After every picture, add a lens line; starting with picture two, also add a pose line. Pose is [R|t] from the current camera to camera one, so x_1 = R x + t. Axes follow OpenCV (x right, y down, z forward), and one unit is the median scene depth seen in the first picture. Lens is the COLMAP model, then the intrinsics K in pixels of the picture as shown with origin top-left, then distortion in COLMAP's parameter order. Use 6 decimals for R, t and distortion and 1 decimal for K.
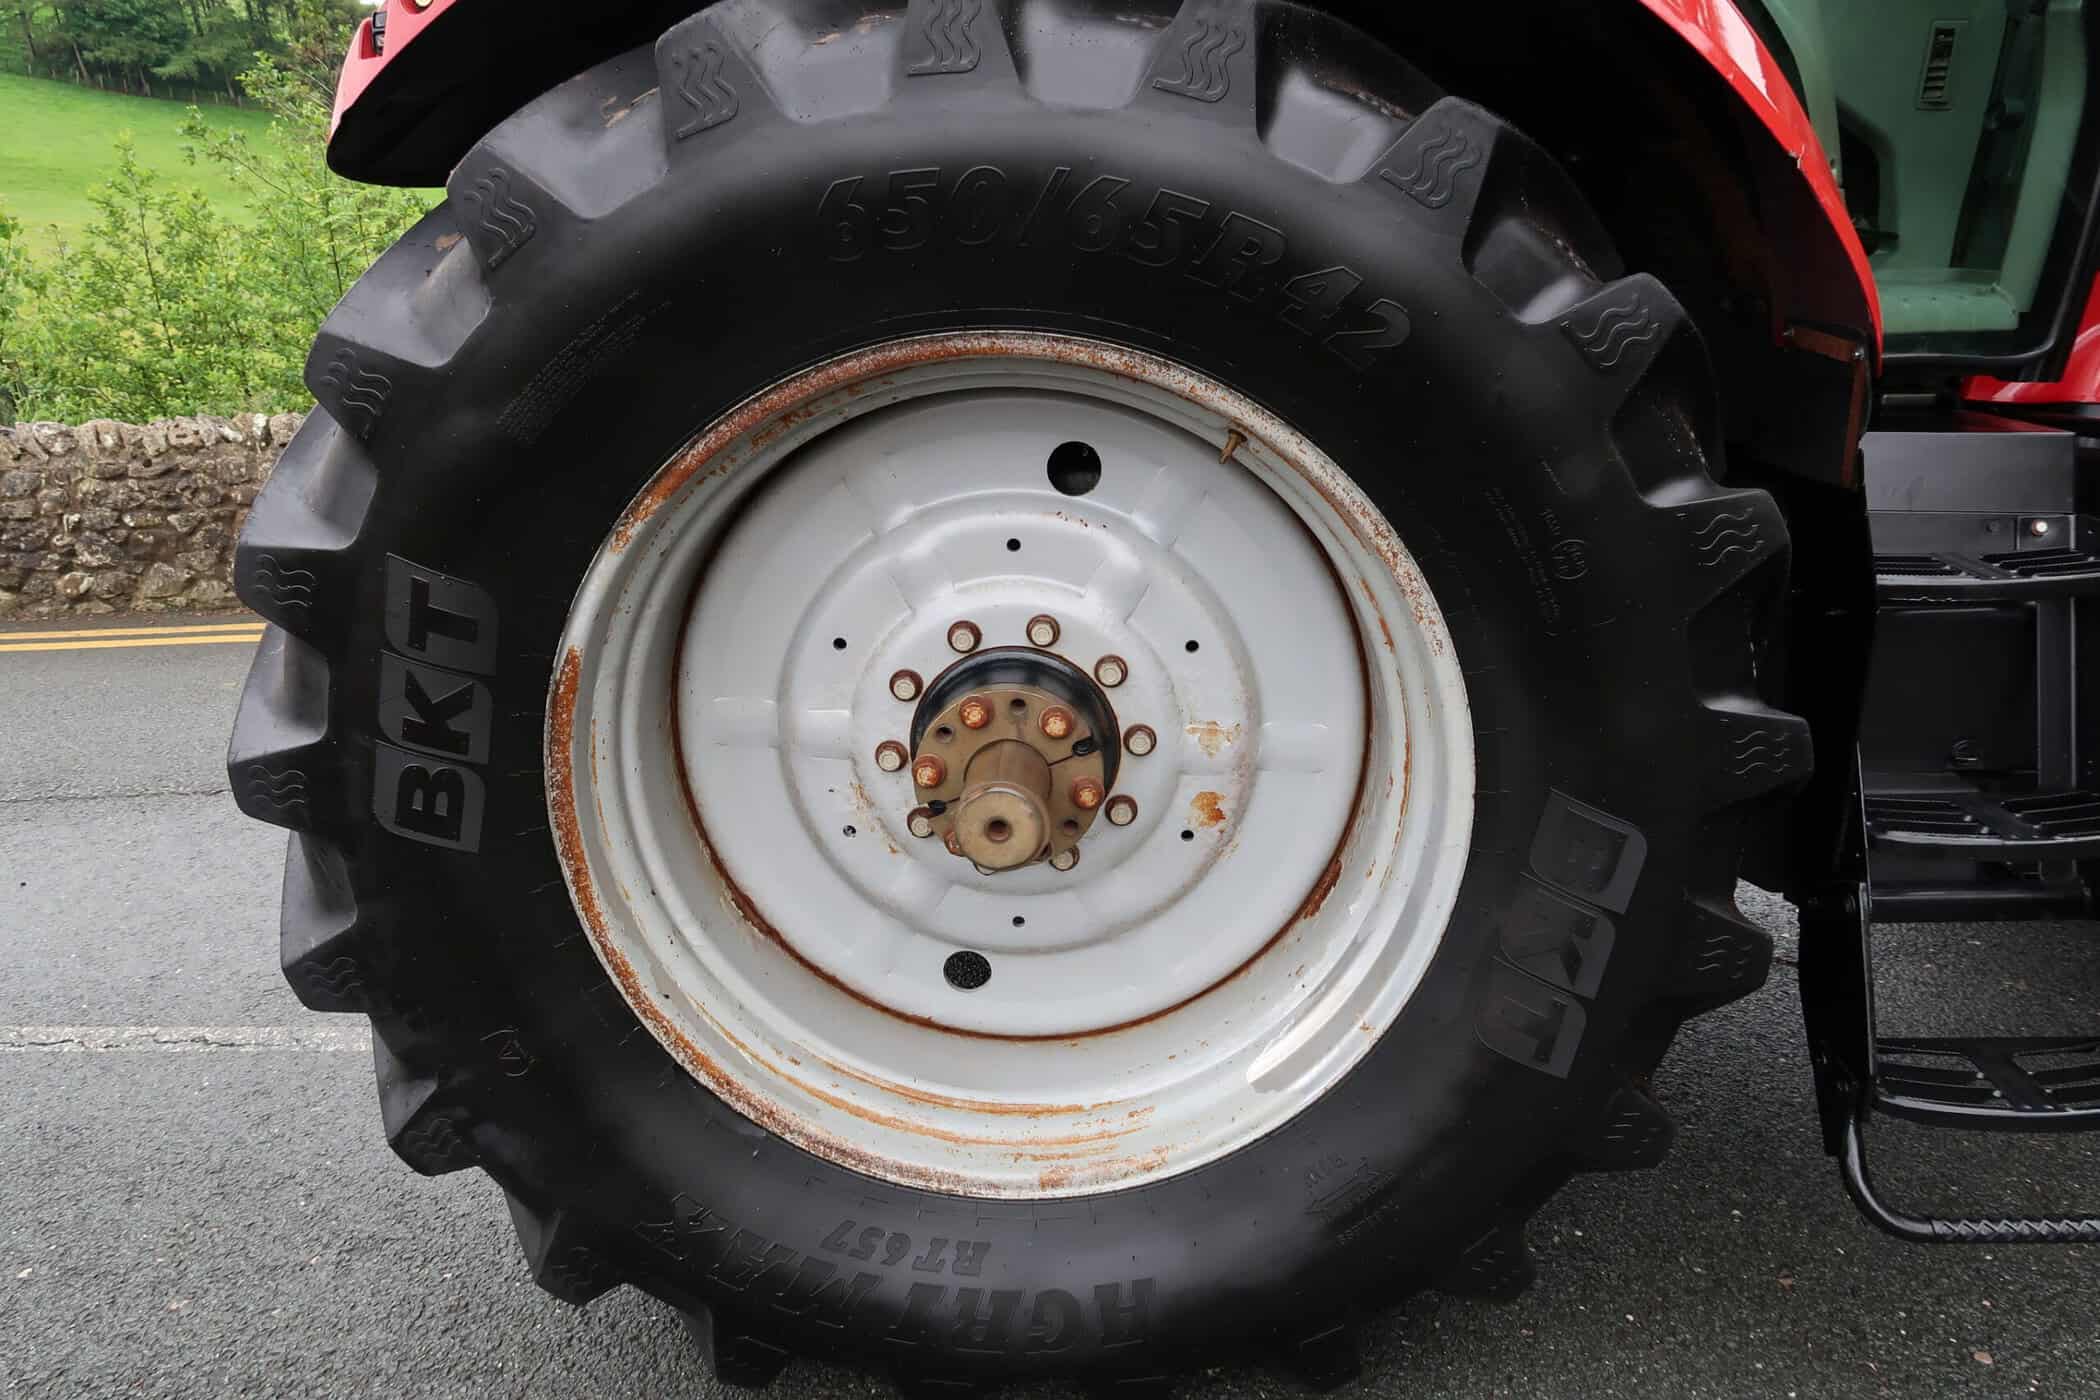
lens RADIAL K [[1437.9, 0, 1050.4], [0, 1437.9, 704.0], [0, 0, 1]] dist [-0.021985, 0.004146]
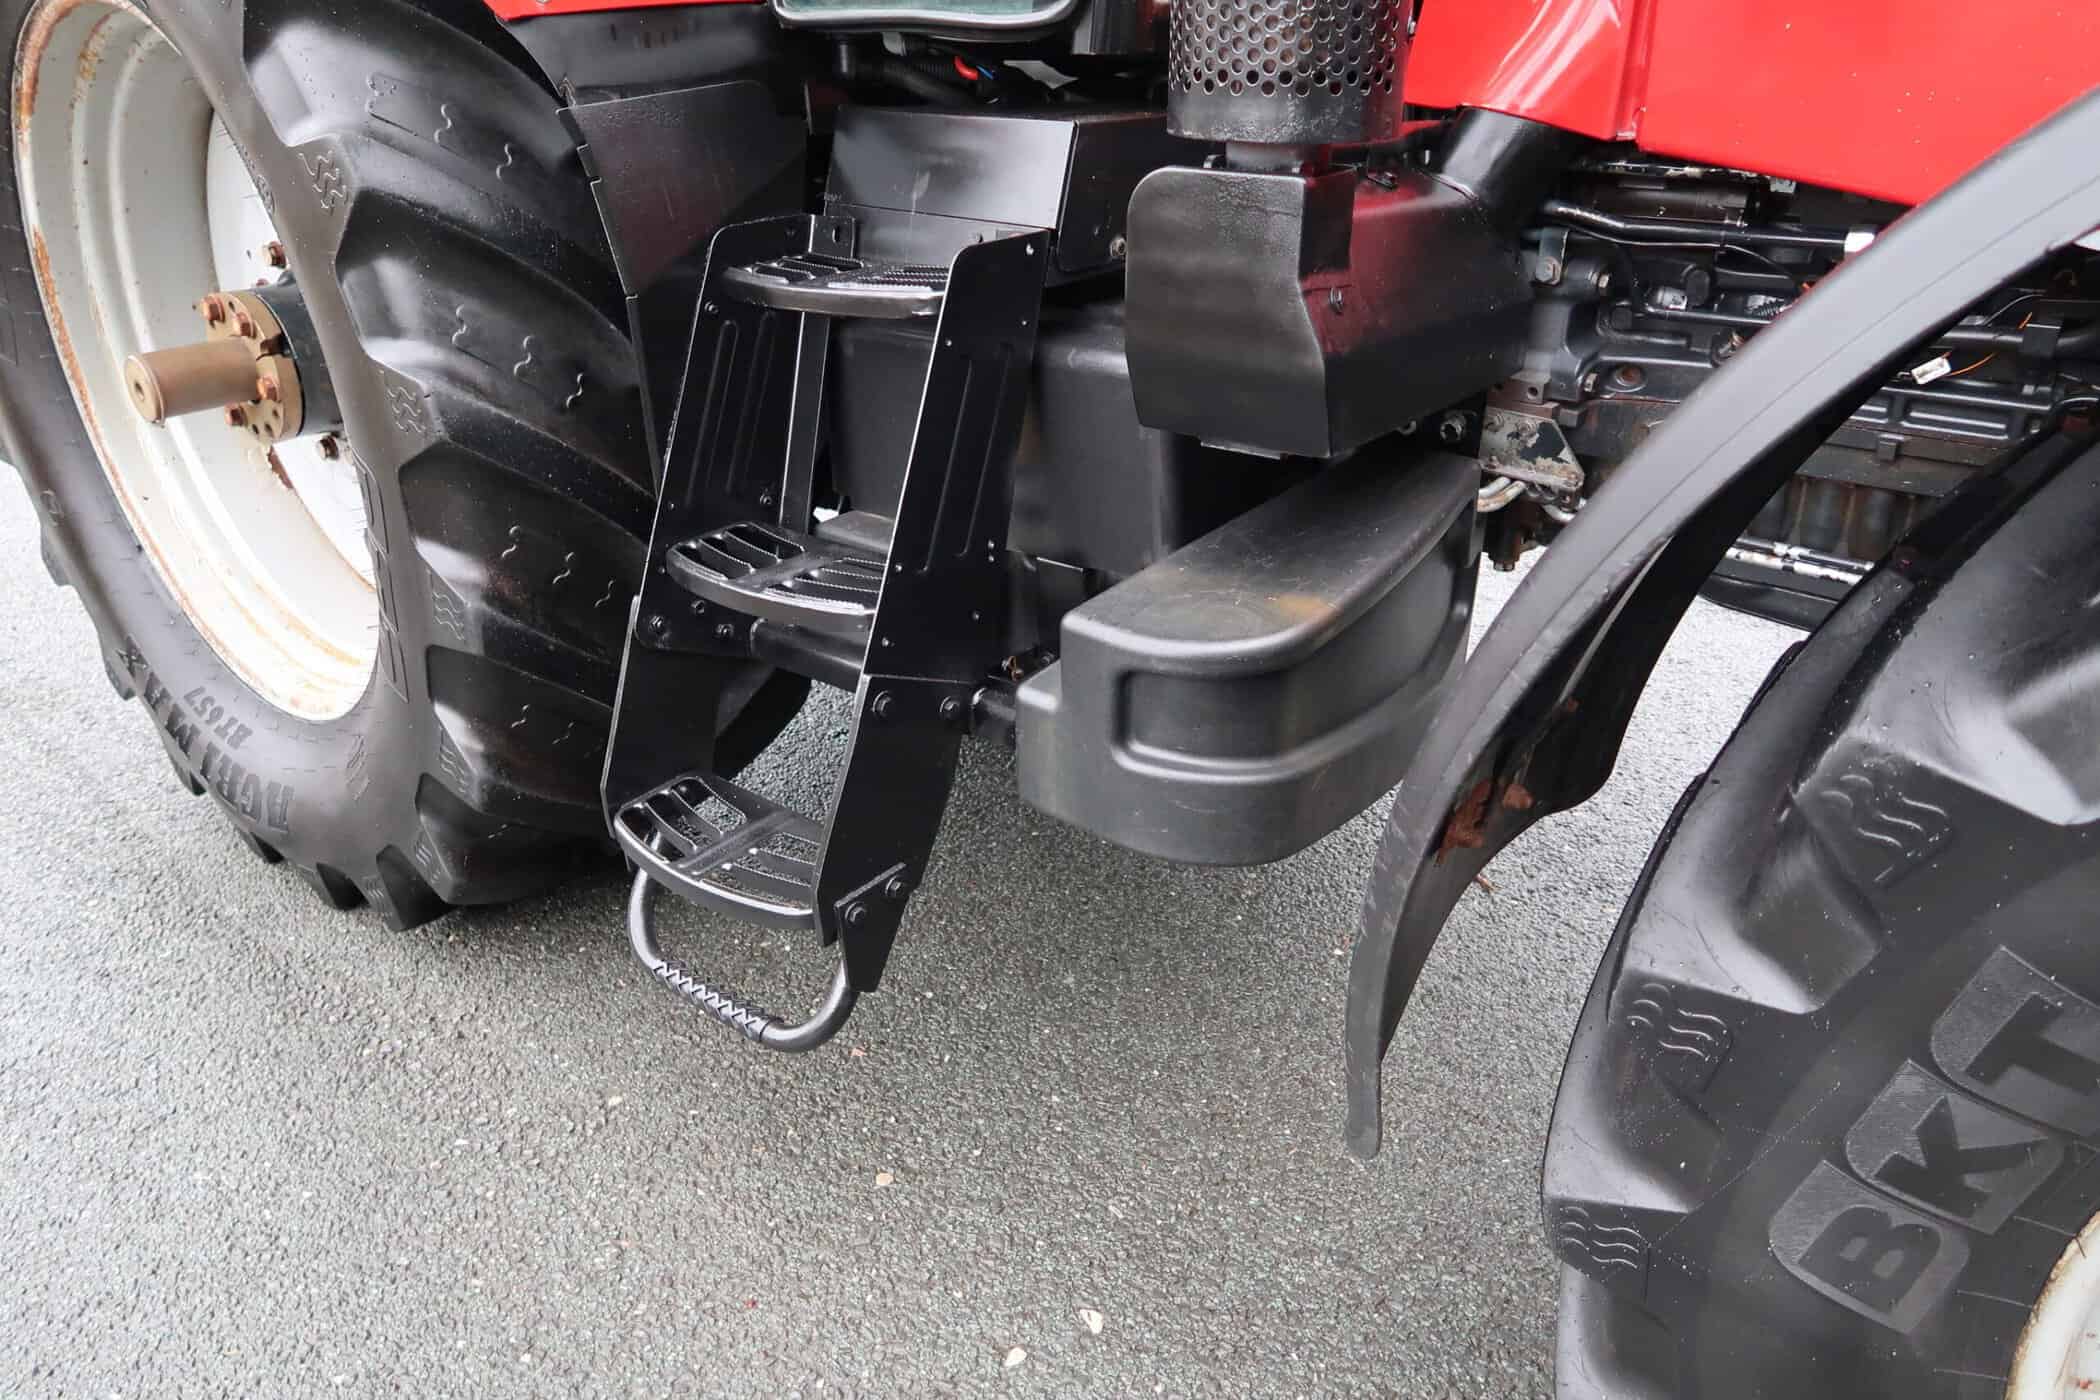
lens RADIAL K [[1437.9, 0, 1048.9], [0, 1437.9, 685.3], [0, 0, 1]] dist [-0.021985, 0.004146]
pose [[0.805343, 0.254439, -0.535429, 1.218247], [-0.173480, 0.964819, 0.197556, -0.047039], [0.566858, -0.066214, 0.821150, 0.342445]]
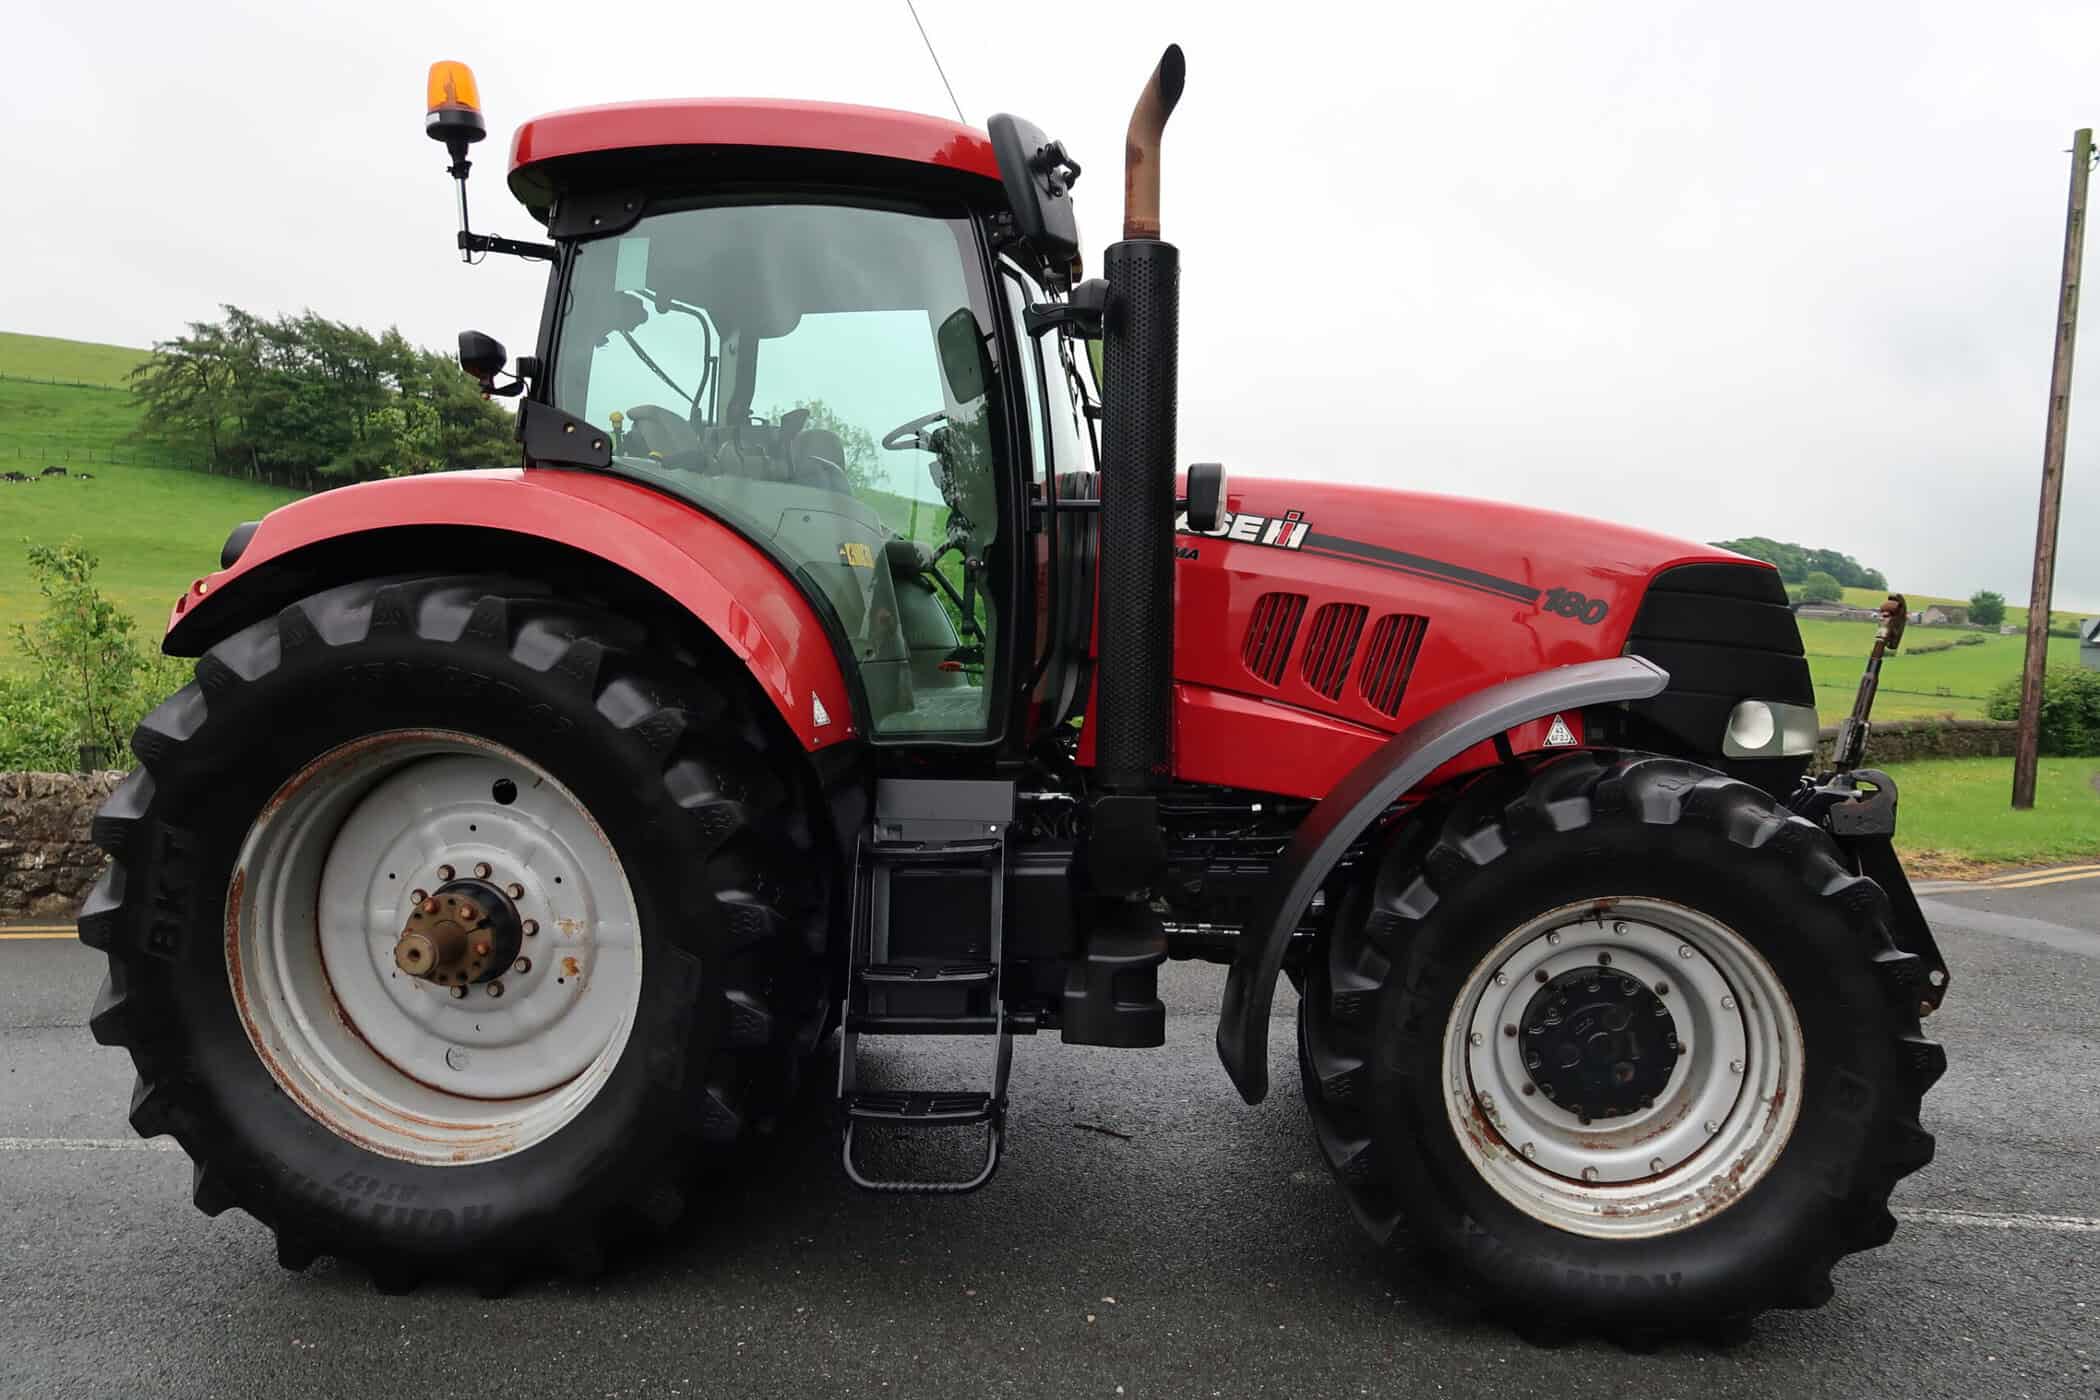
lens RADIAL K [[1437.9, 0, 1041.1], [0, 1437.9, 714.0], [0, 0, 1]] dist [-0.021985, 0.004146]
pose [[0.998064, 0.009487, -0.061464, 0.893847], [-0.024251, 0.969432, -0.244160, 0.207572], [0.057269, 0.245178, 0.967785, -0.954742]]
